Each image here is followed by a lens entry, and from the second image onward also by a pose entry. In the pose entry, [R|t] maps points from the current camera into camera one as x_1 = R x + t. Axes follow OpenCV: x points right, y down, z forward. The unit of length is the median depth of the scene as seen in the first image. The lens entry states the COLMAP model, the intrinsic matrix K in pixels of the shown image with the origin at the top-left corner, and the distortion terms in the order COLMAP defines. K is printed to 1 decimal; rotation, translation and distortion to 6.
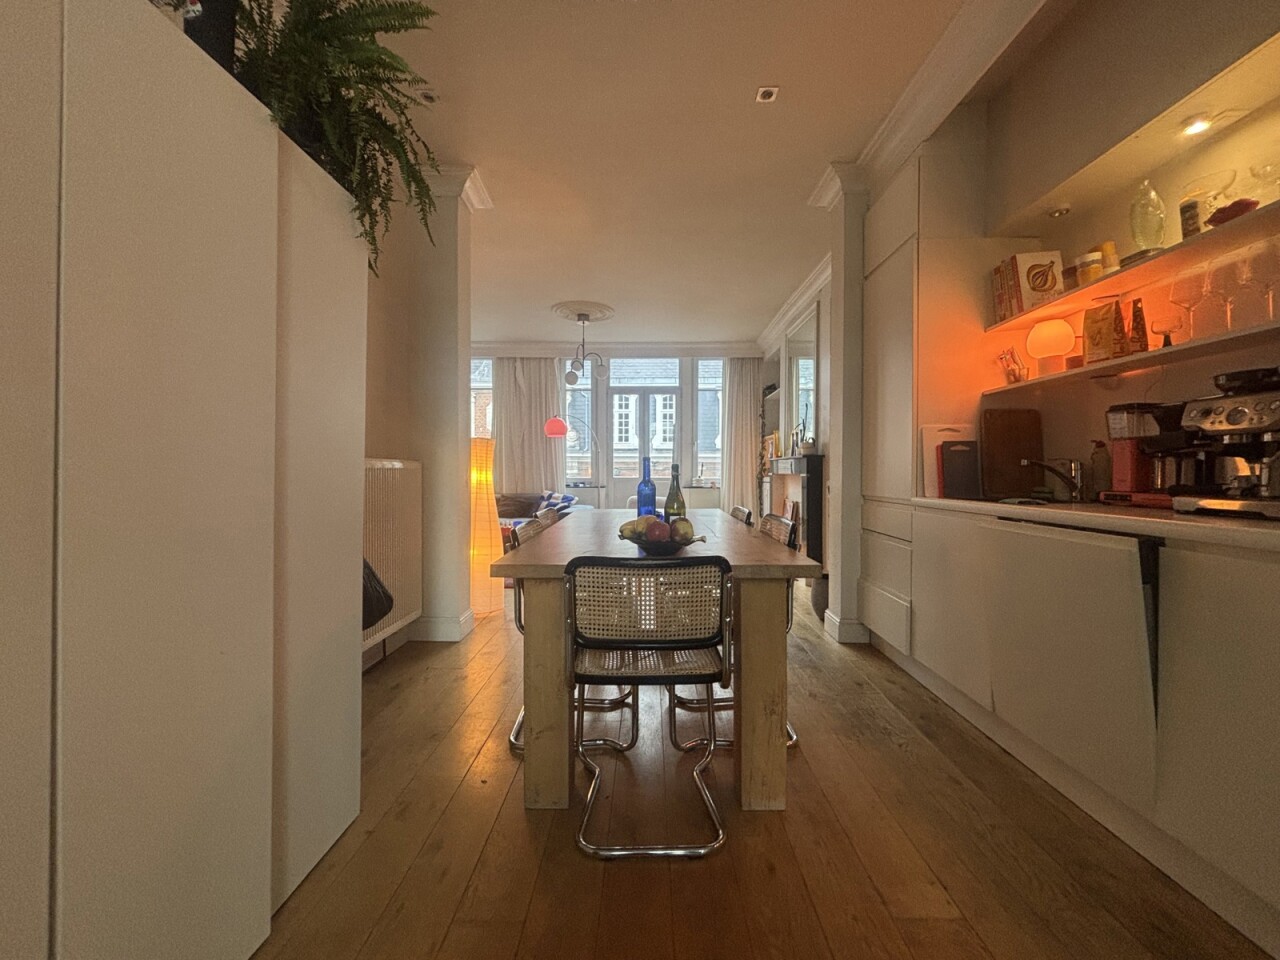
lens RADIAL K [[513.0, 0, 638.5], [0, 513.0, 471.4], [0, 0, 1]] dist [0.001618, -0.000272]
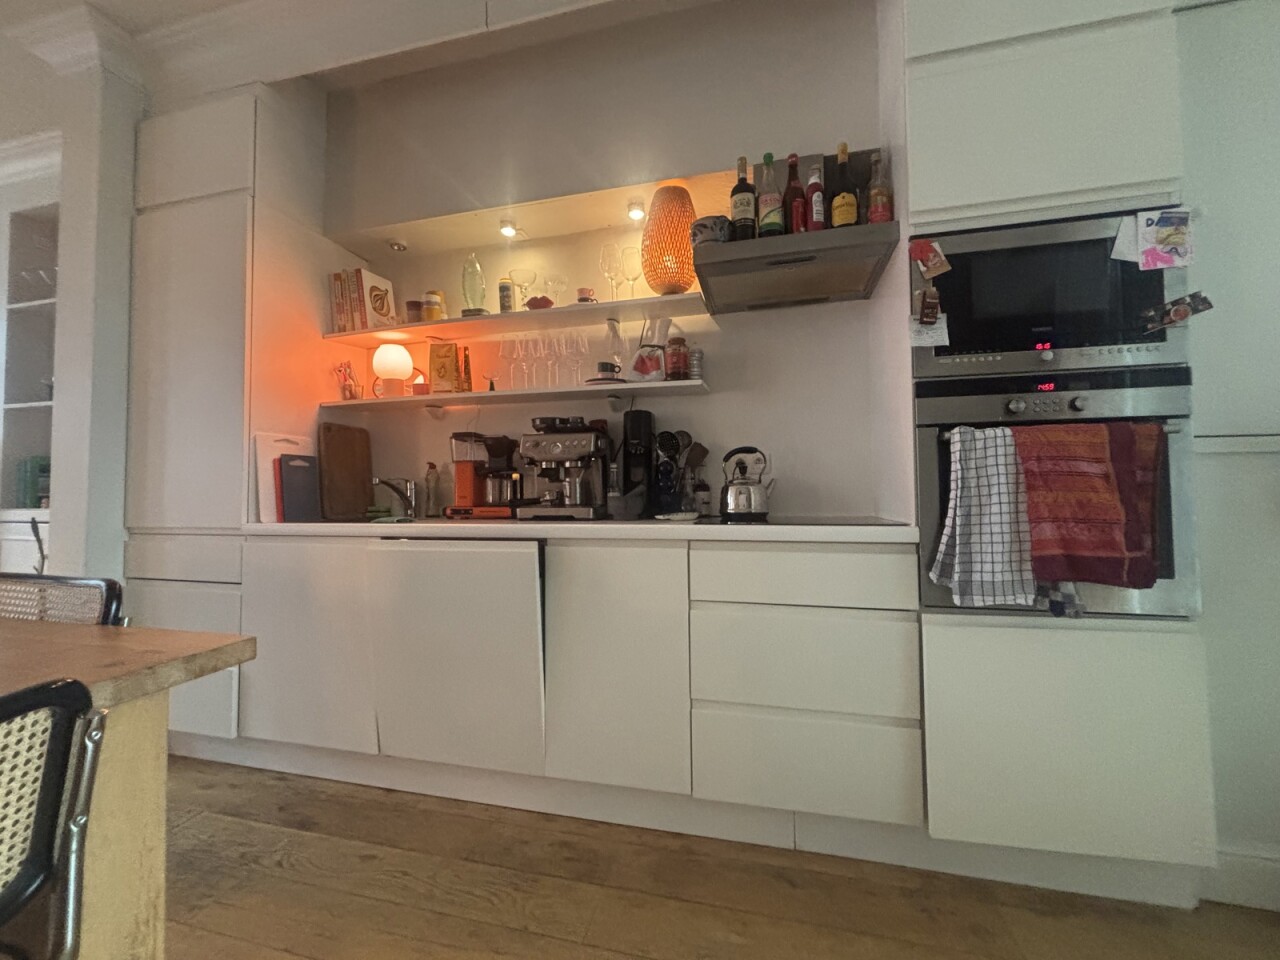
lens RADIAL K [[513.0, 0, 640.1], [0, 513.0, 477.9], [0, 0, 1]] dist [0.001618, -0.000272]
pose [[0.225810, 0.030210, 0.973703, -0.094714], [0.008725, 0.999416, -0.033032, 0.014435], [-0.974132, 0.015954, 0.225415, 0.308566]]
